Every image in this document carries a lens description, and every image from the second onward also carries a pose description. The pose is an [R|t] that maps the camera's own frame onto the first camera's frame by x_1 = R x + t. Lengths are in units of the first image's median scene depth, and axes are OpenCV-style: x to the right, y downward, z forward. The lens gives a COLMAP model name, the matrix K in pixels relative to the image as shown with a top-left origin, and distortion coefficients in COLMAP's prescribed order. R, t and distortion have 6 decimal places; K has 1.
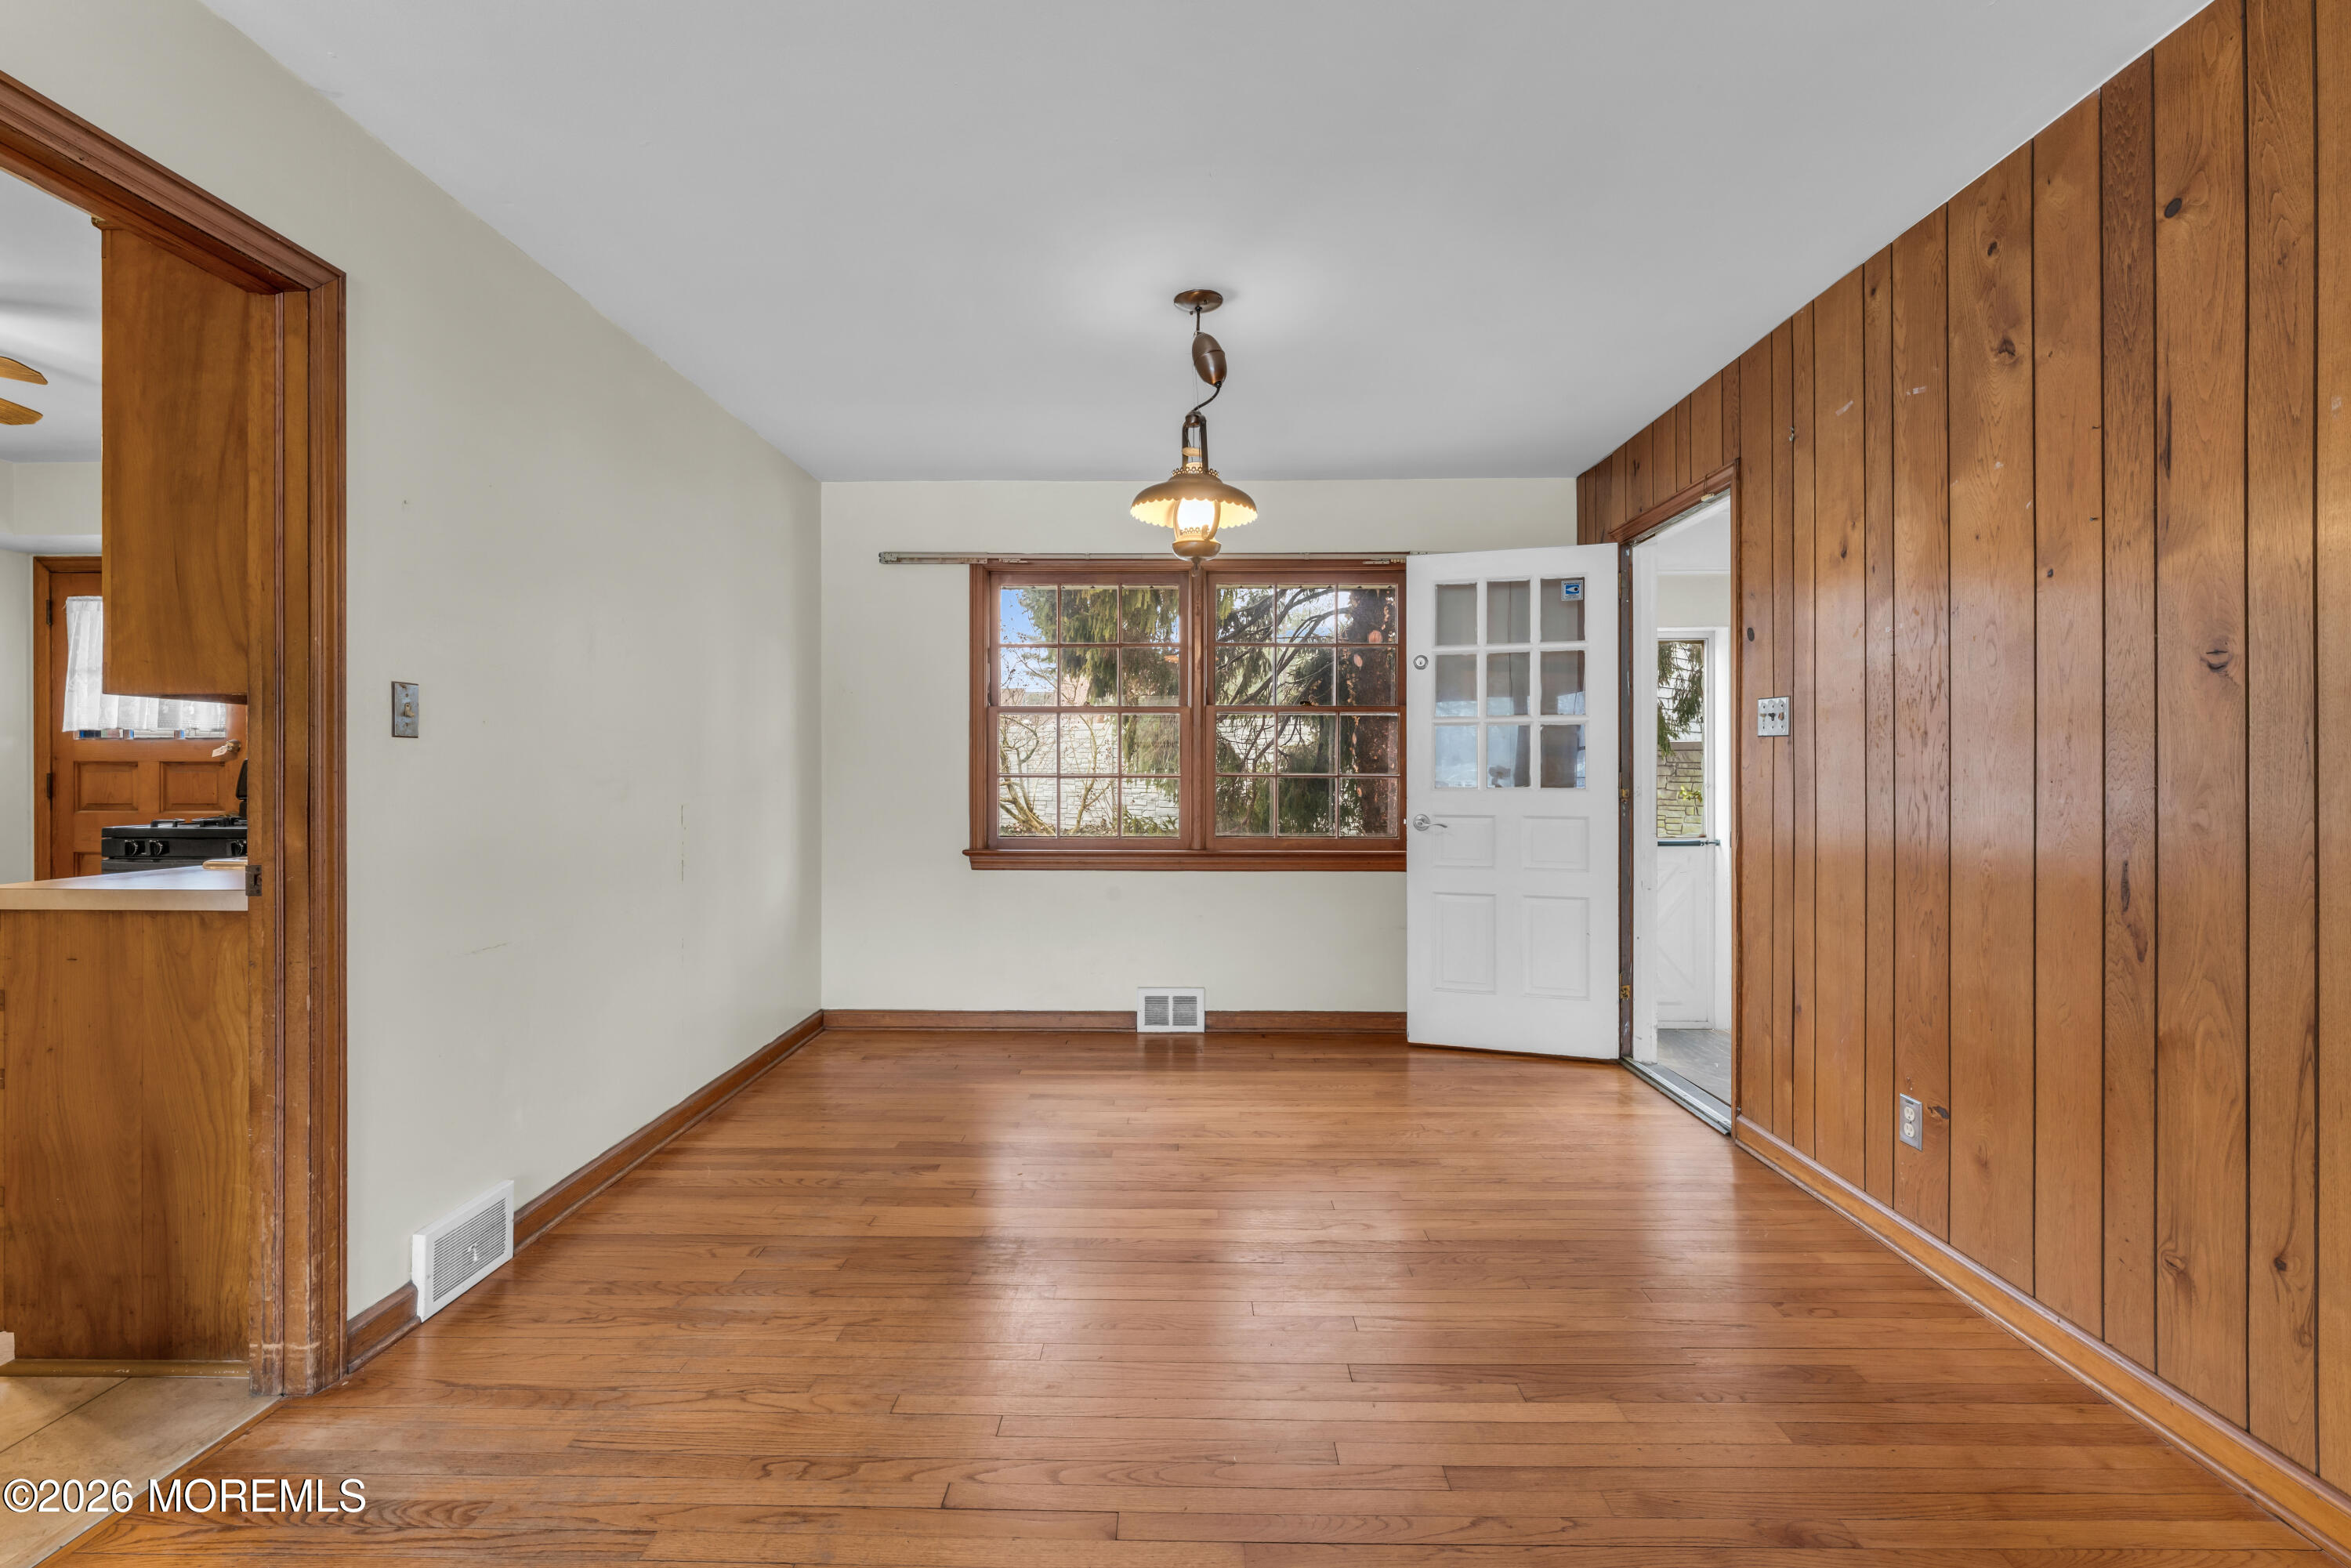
lens RADIAL K [[1004.4, 0, 1174.2], [0, 1004.4, 763.9], [0, 0, 1]] dist [-0.002809, -0.000279]
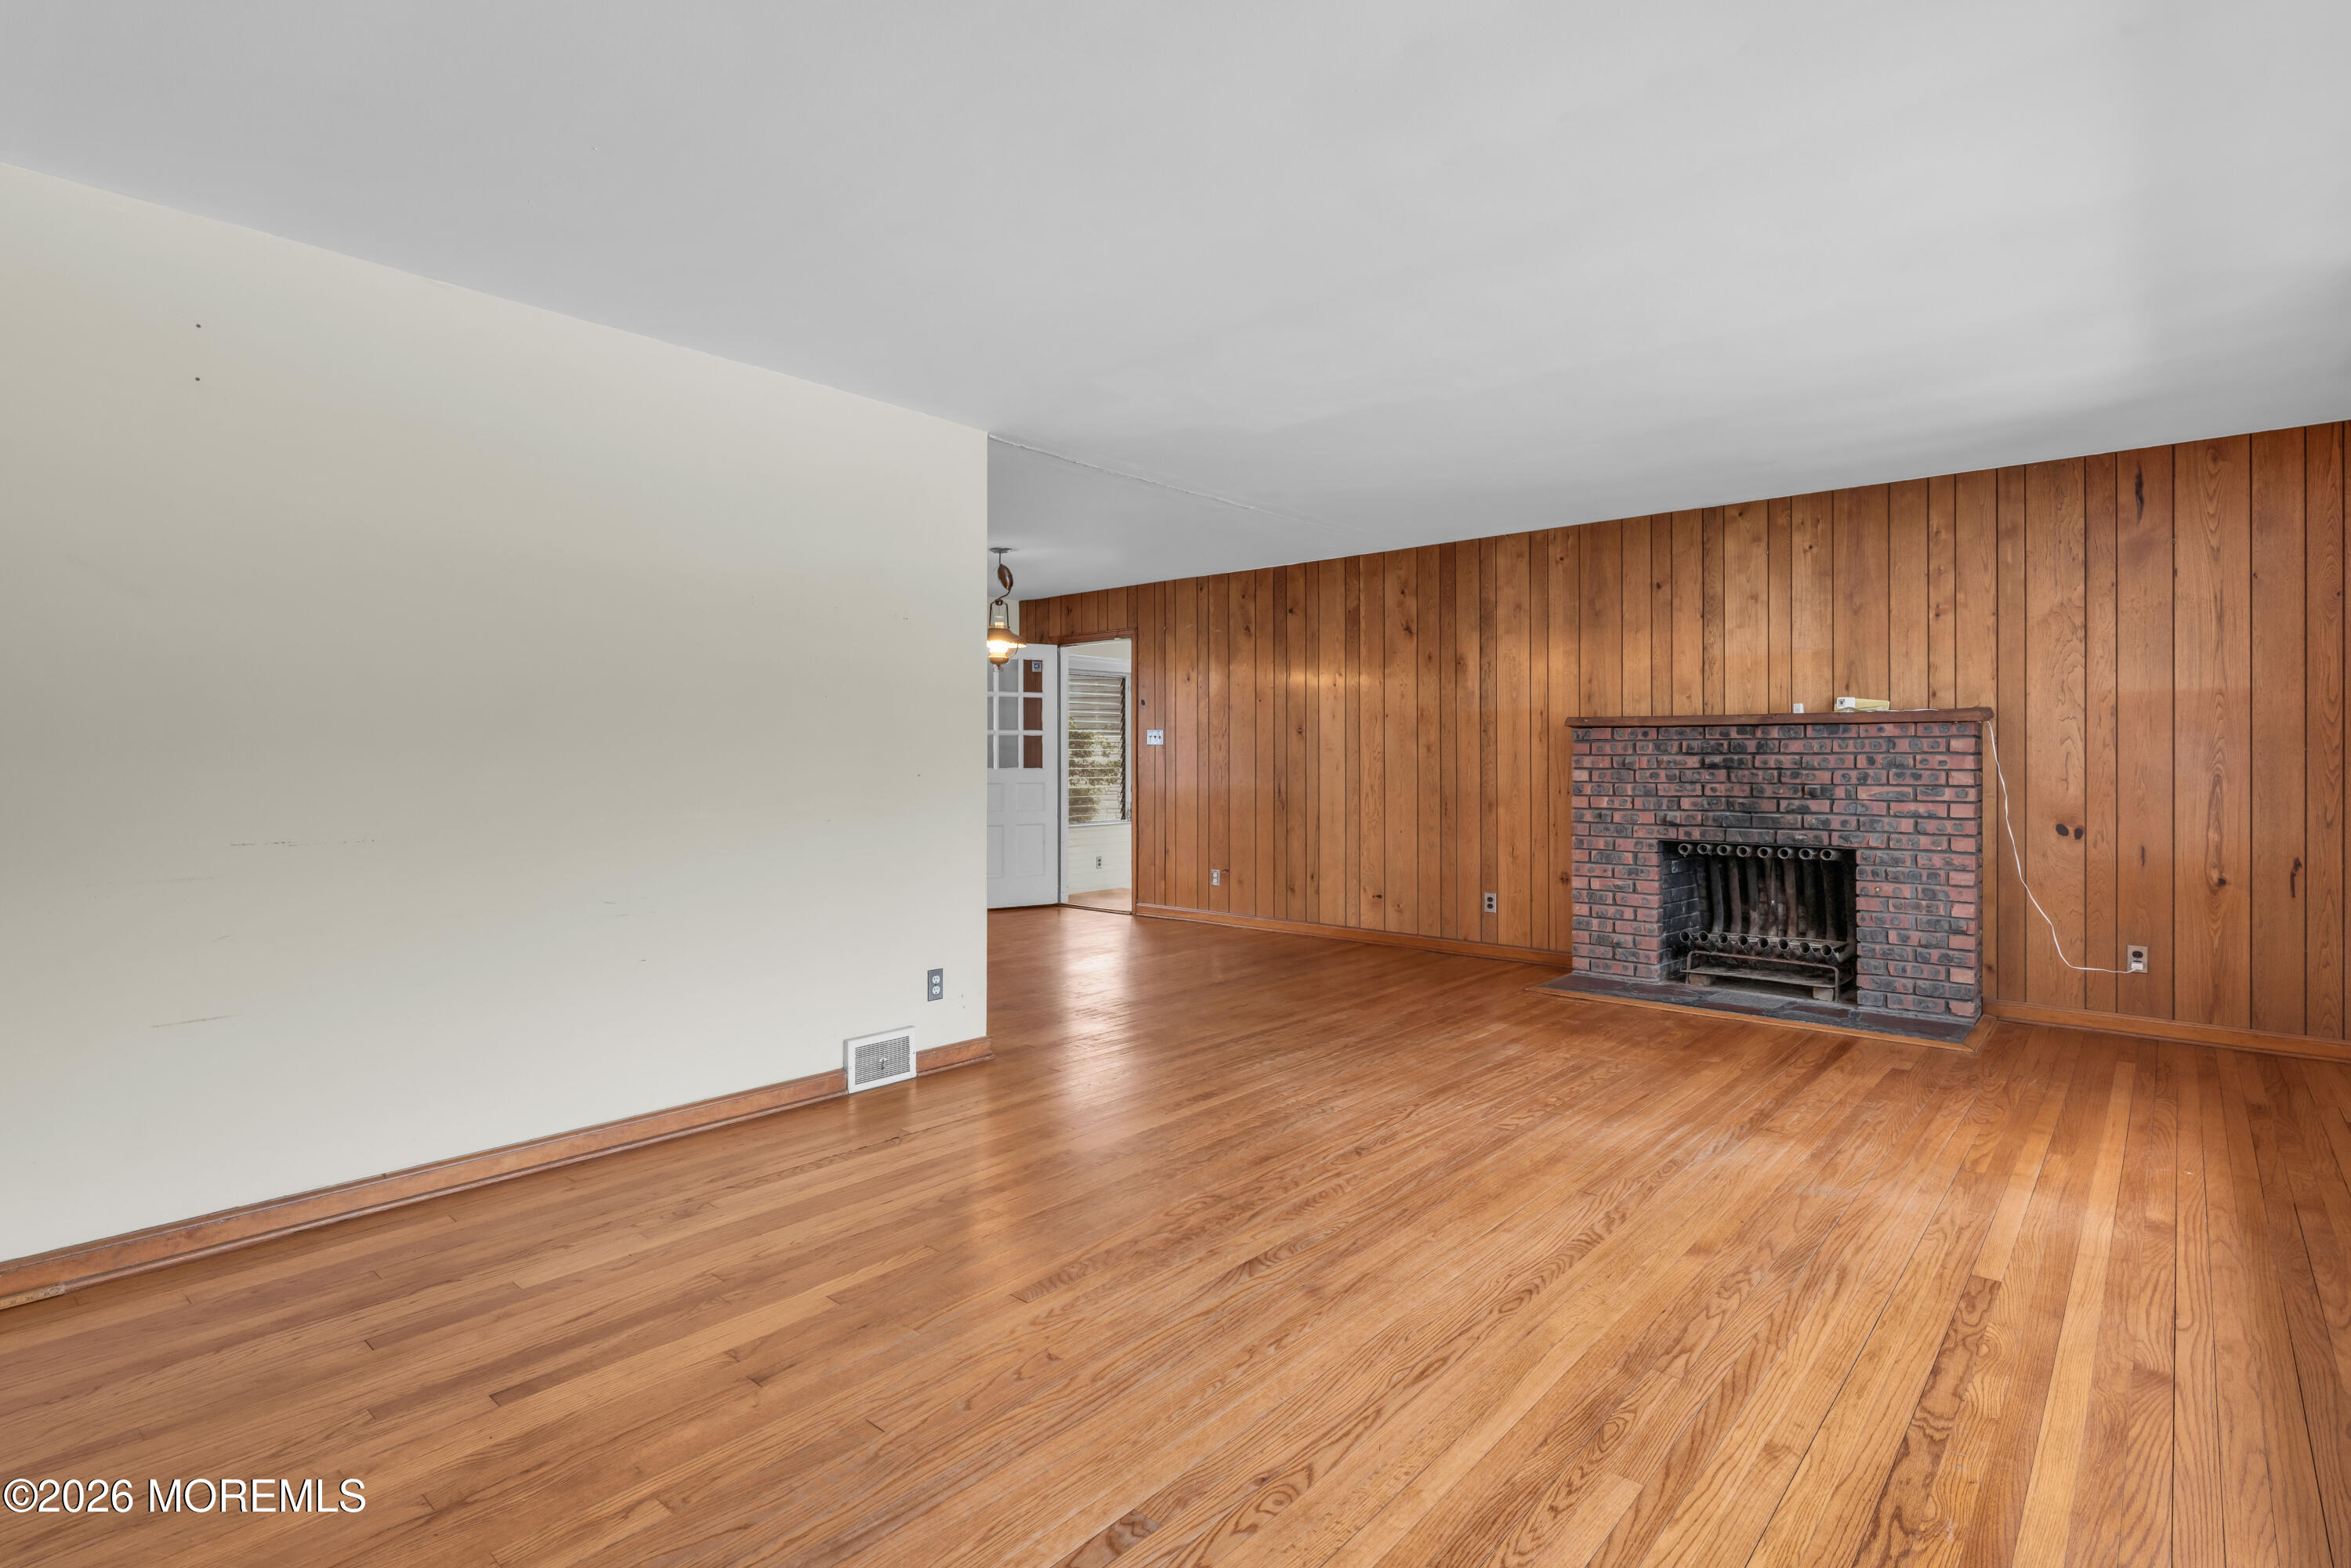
lens RADIAL K [[1157.2, 0, 1178.1], [0, 1157.2, 757.1], [0, 0, 1]] dist [-0.001989, -0.000248]
pose [[0.641446, -0.000101, 0.767169, -1.731401], [-0.003831, 0.999987, 0.003335, -0.008930], [-0.767159, -0.005078, 0.641437, -0.976360]]
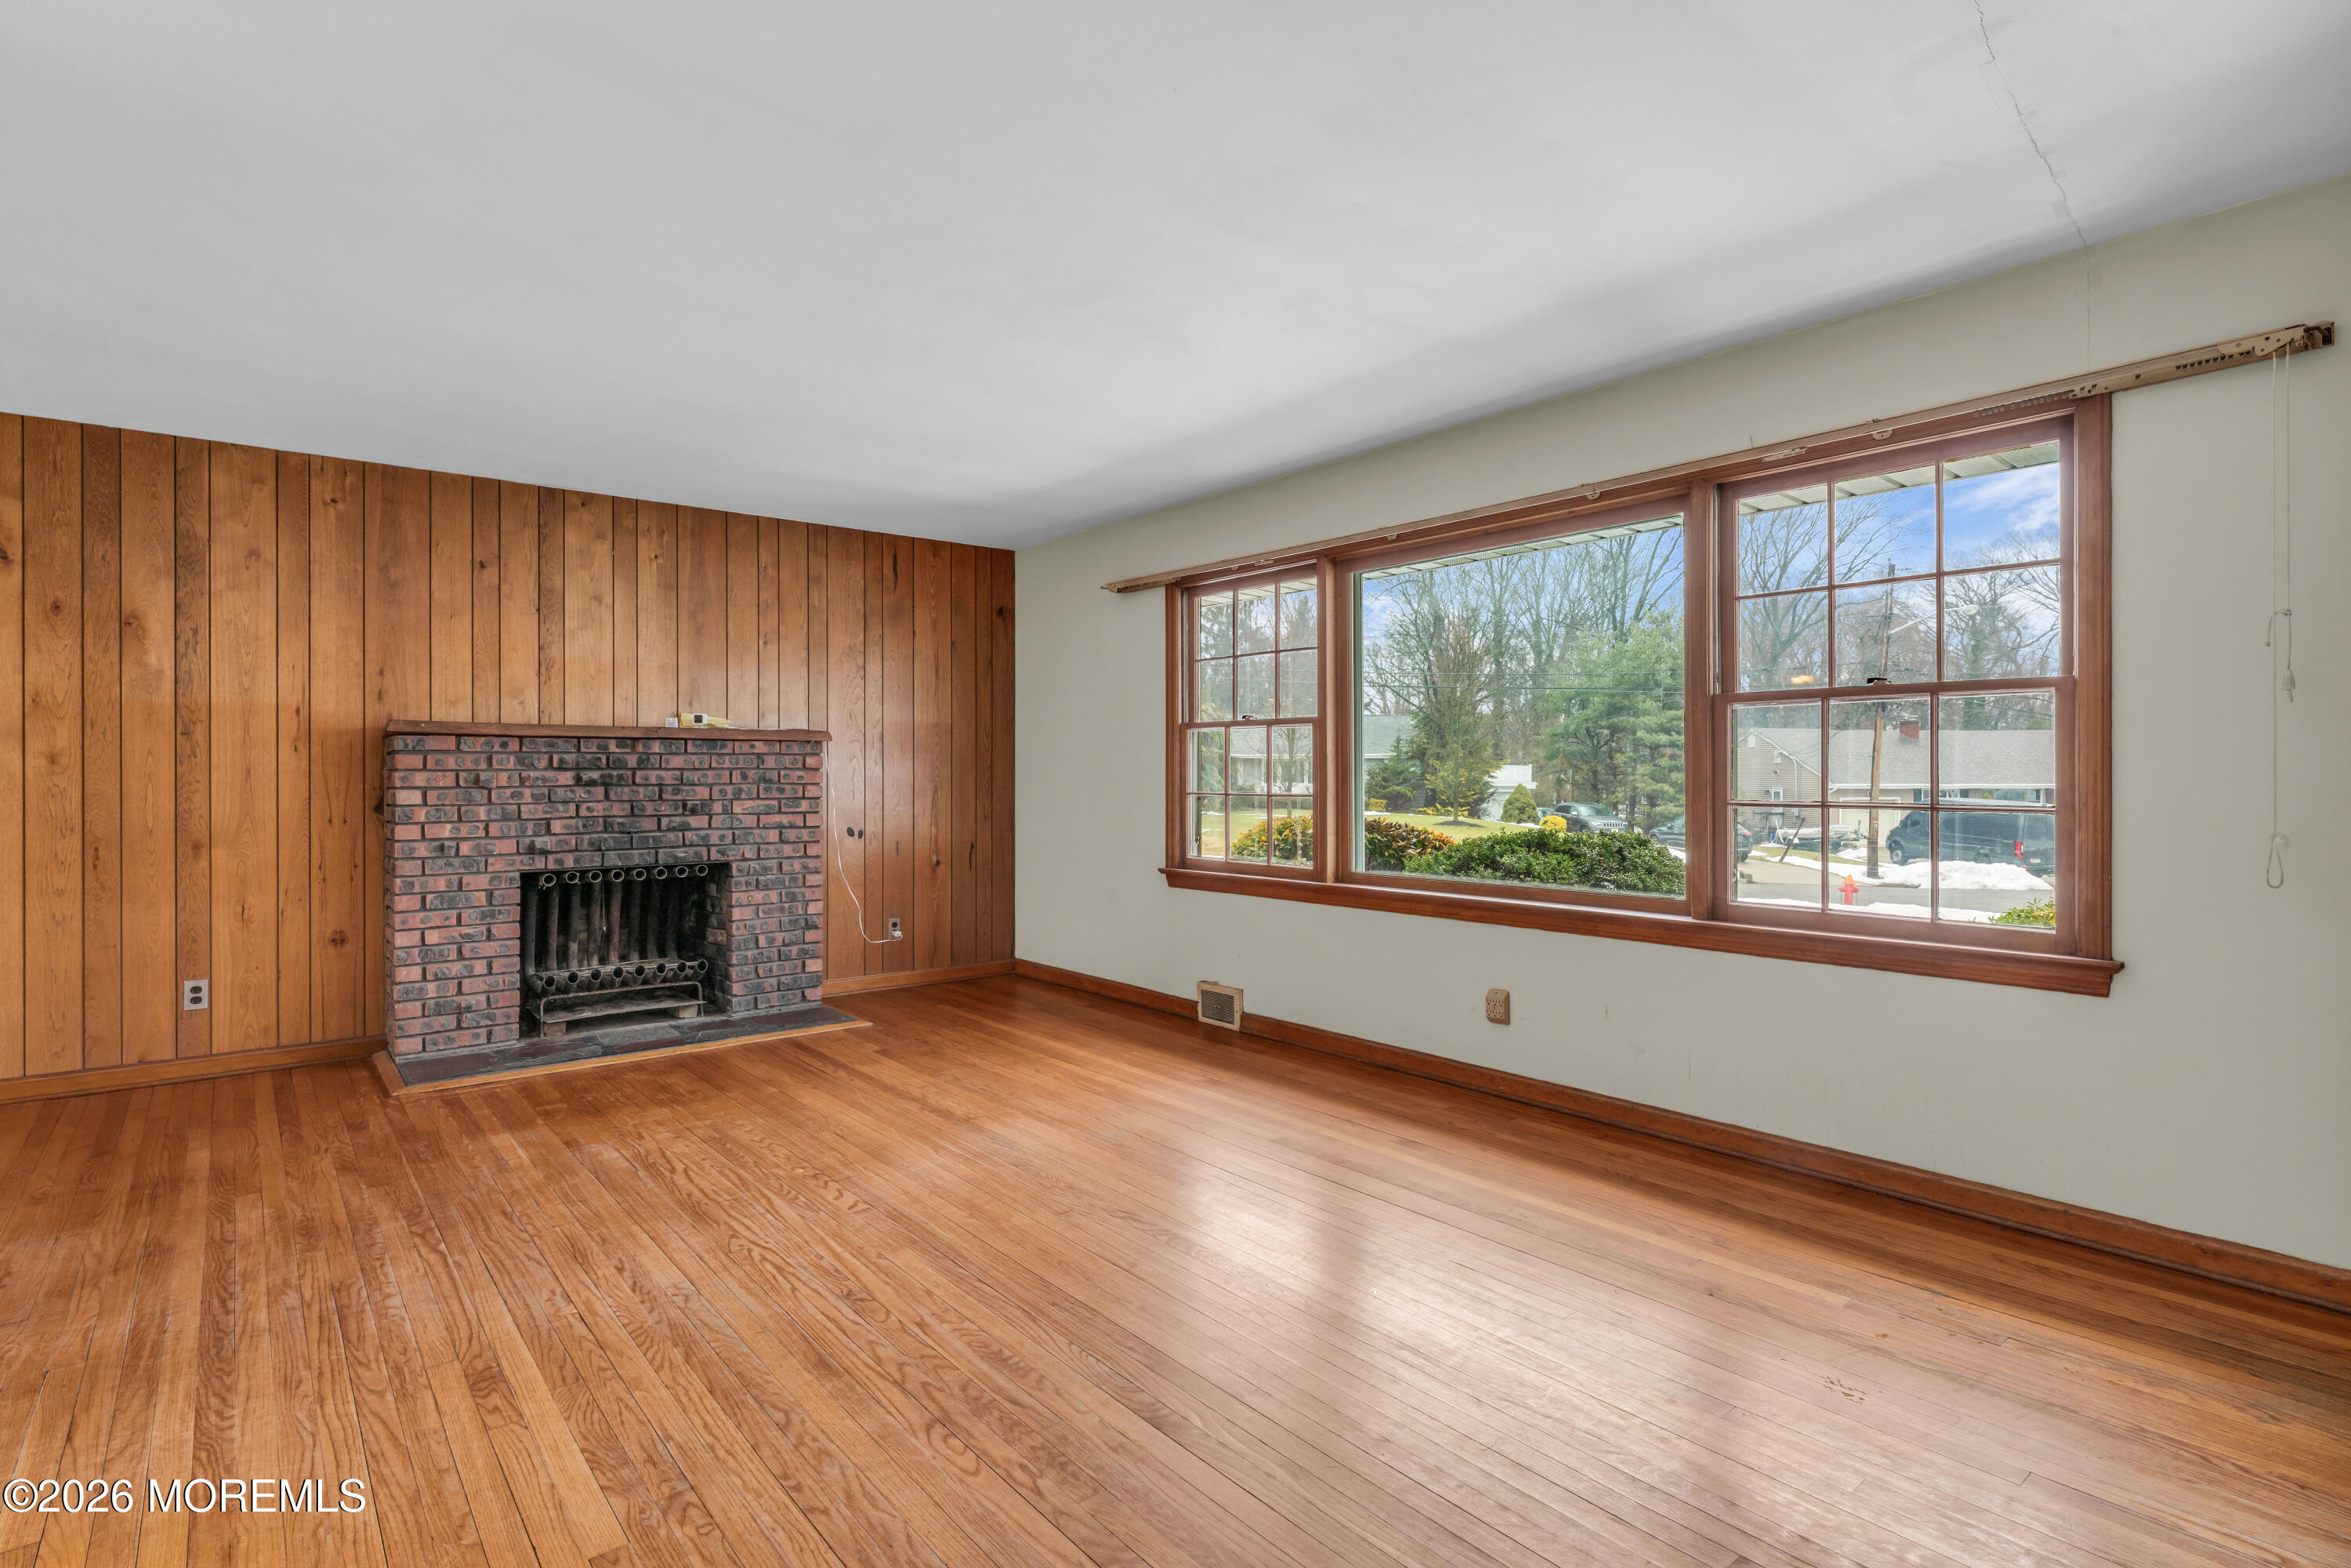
lens RADIAL K [[1148.8, 0, 1167.2], [0, 1148.8, 773.1], [0, 0, 1]] dist [-0.002823, -0.000435]
pose [[-0.645623, 0.000429, 0.763656, -1.513021], [-0.002381, 0.999994, -0.002575, -0.002727], [-0.763653, -0.003481, -0.645618, 0.117273]]
